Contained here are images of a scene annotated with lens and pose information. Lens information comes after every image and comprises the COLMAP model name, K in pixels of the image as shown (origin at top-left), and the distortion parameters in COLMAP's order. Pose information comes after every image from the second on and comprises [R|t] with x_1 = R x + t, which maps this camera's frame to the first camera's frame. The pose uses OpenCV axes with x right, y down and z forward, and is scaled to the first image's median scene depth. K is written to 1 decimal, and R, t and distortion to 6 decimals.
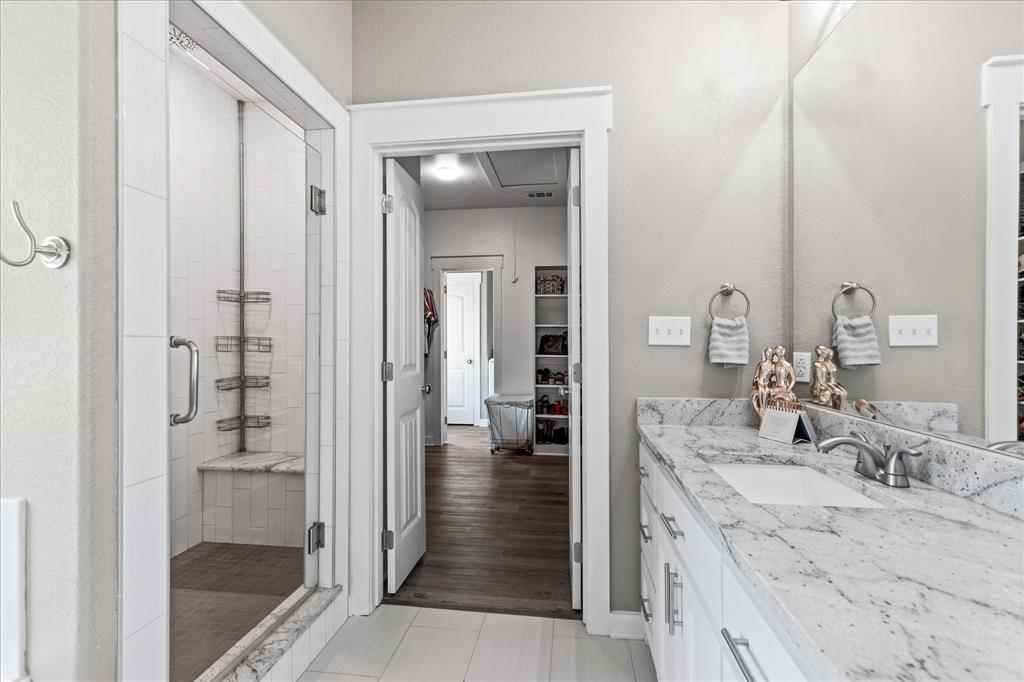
lens RADIAL K [[464.6, 0, 507.1], [0, 464.6, 344.2], [0, 0, 1]] dist [0.004011, 0.000179]
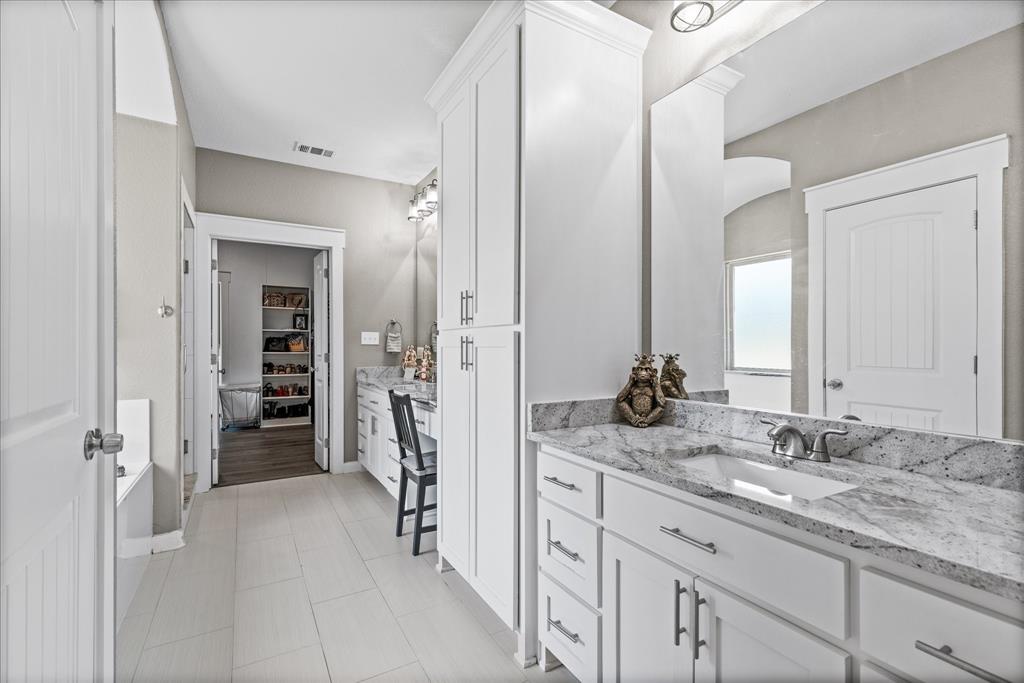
lens RADIAL K [[464.6, 0, 508.4], [0, 464.6, 344.1], [0, 0, 1]] dist [0.004011, 0.000179]
pose [[0.789820, 0.002353, 0.613334, -0.468997], [-0.002029, 0.999997, -0.001224, 0.001367], [-0.613336, -0.000278, 0.789822, -1.116117]]
